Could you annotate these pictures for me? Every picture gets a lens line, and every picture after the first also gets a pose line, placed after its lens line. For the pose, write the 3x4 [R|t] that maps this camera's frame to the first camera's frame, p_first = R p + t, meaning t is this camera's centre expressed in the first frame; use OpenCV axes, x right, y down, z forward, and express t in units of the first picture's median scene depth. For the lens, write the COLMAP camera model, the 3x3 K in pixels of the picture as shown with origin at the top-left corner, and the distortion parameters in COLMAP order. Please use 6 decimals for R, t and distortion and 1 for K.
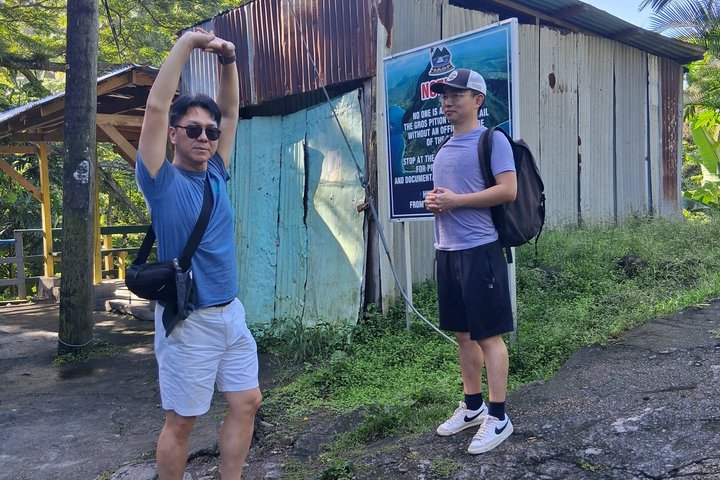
lens RADIAL K [[727.5, 0, 360.0], [0, 727.5, 240.0], [0, 0, 1]] dist [0.158786, -0.308907]
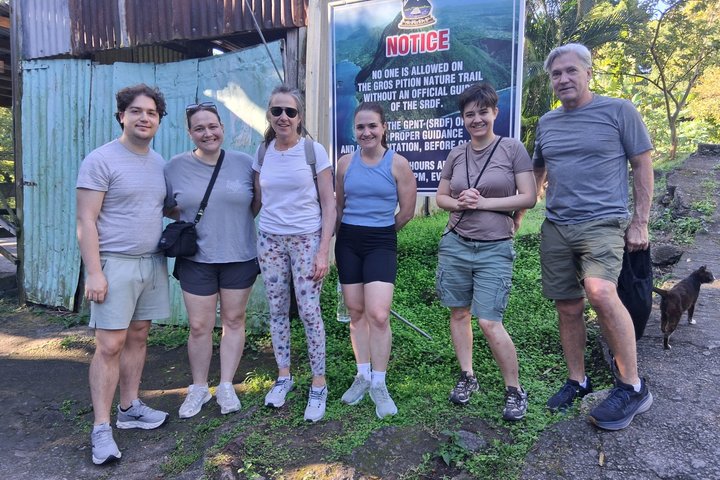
lens RADIAL K [[551.2, 0, 357.5], [0, 551.2, 242.8], [0, 0, 1]] dist [0.119609, -0.211991]
pose [[0.913294, 0.000379, 0.407301, -0.218210], [-0.026146, 0.997991, 0.057701, -0.008017], [-0.406461, -0.063347, 0.911469, 0.400435]]
